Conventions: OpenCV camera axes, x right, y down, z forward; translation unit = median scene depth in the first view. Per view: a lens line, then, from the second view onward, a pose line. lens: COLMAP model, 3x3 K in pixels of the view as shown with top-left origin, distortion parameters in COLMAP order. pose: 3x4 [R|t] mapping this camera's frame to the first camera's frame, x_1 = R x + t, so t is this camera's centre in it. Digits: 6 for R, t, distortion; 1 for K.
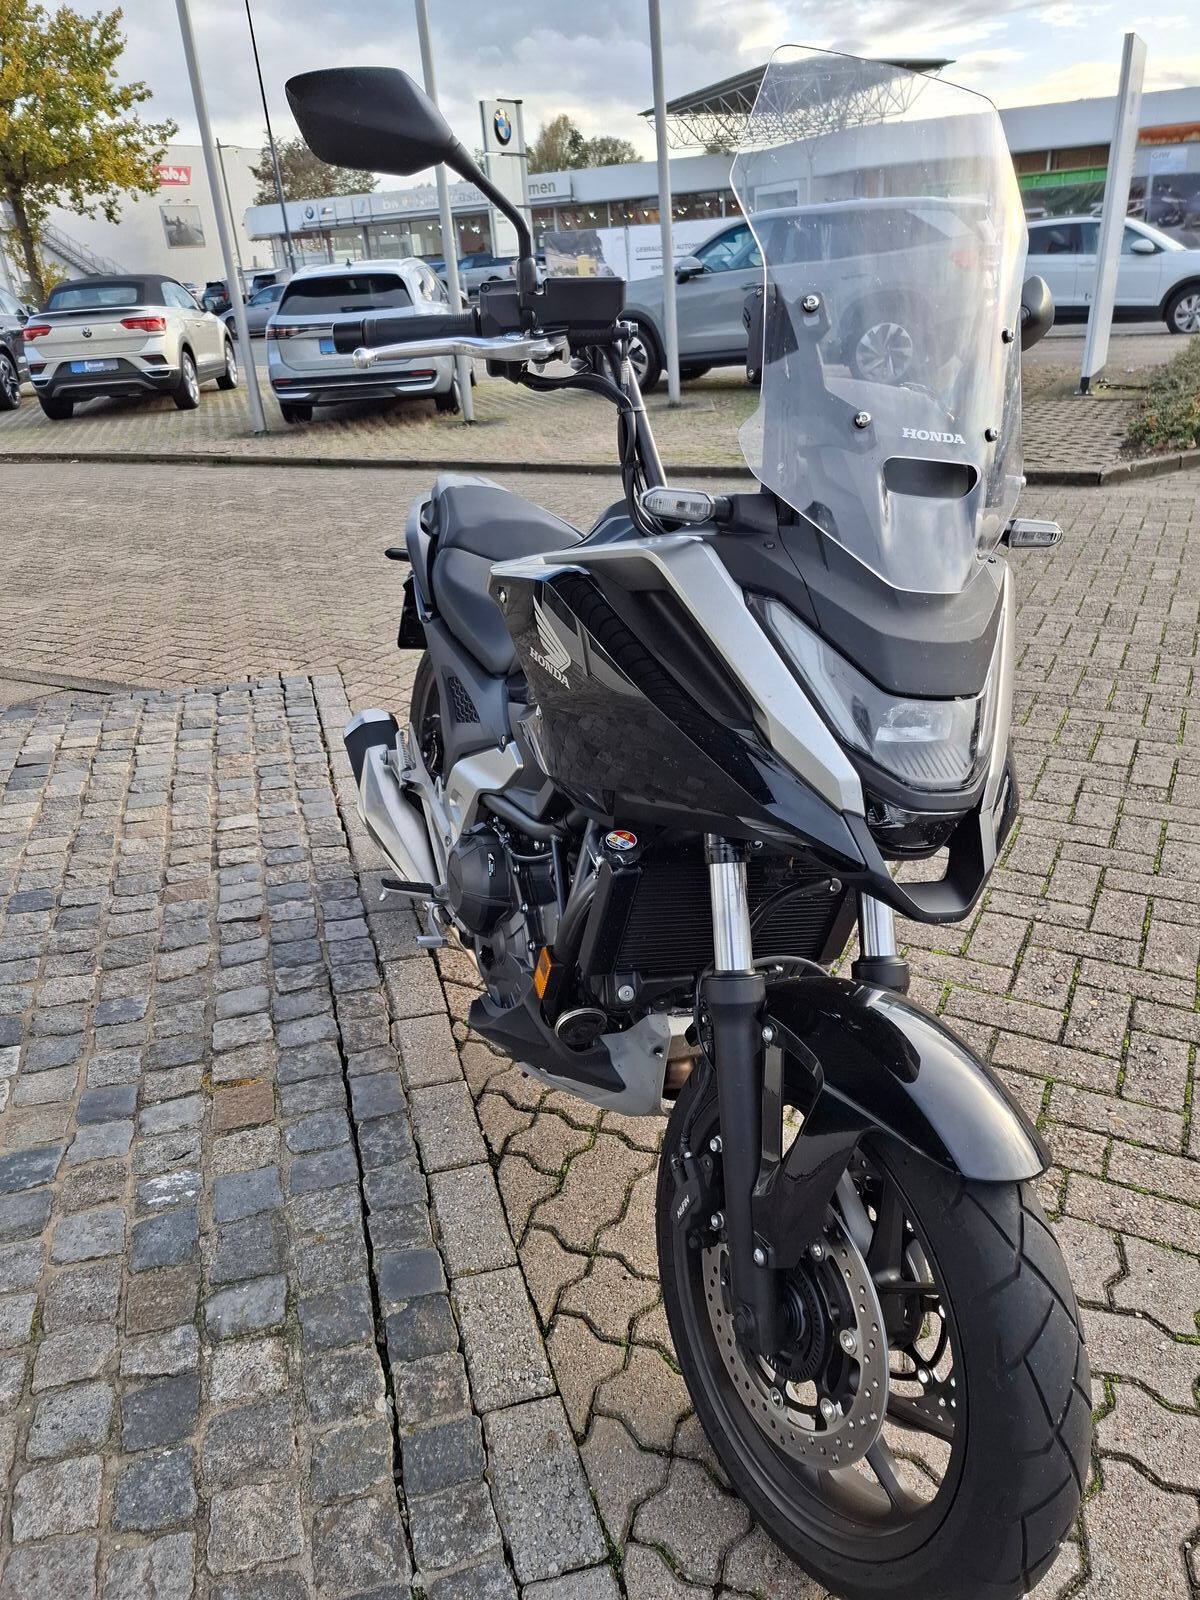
lens RADIAL K [[1094.5, 0, 585.3], [0, 1094.5, 799.7], [0, 0, 1]] dist [0.053228, -0.049094]
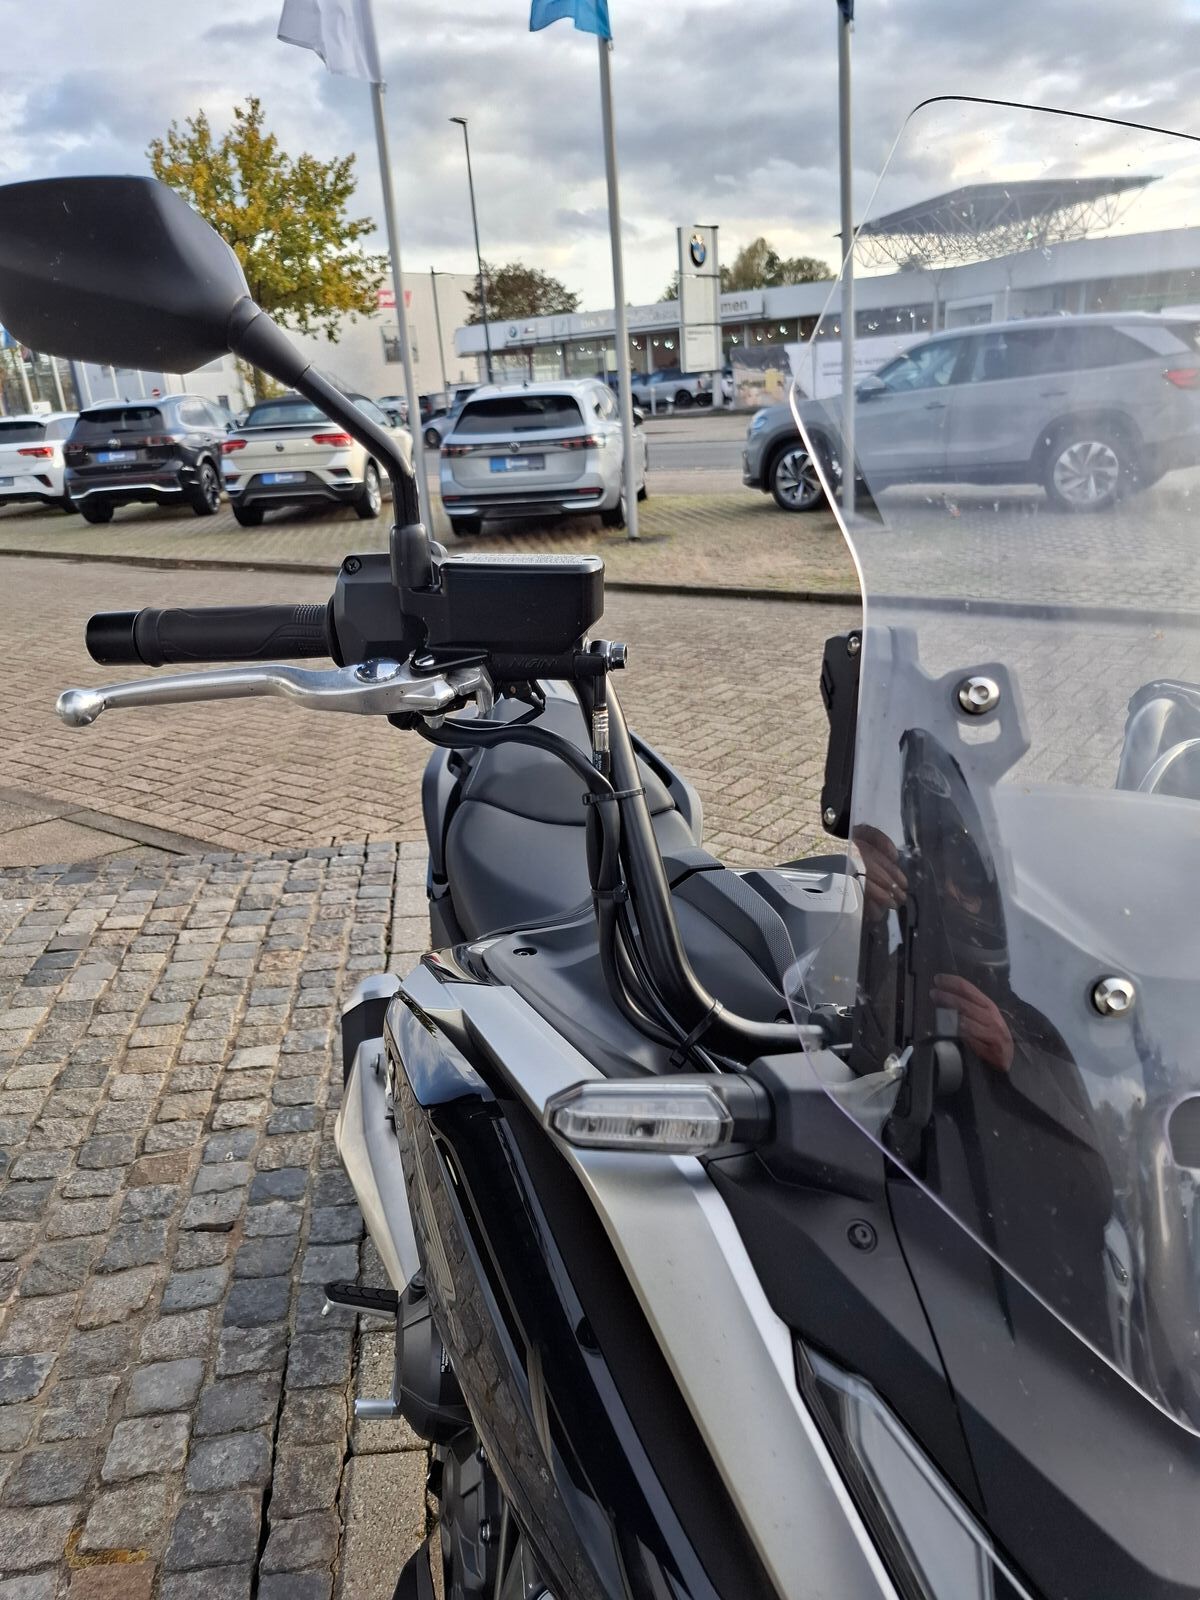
lens RADIAL K [[1094.5, 0, 586.1], [0, 1094.5, 789.0], [0, 0, 1]] dist [0.053228, -0.049094]
pose [[0.987357, 0.053376, -0.149258, 0.045058], [-0.066933, 0.993928, -0.087328, -0.132532], [0.143690, 0.096214, 0.984934, 0.212337]]
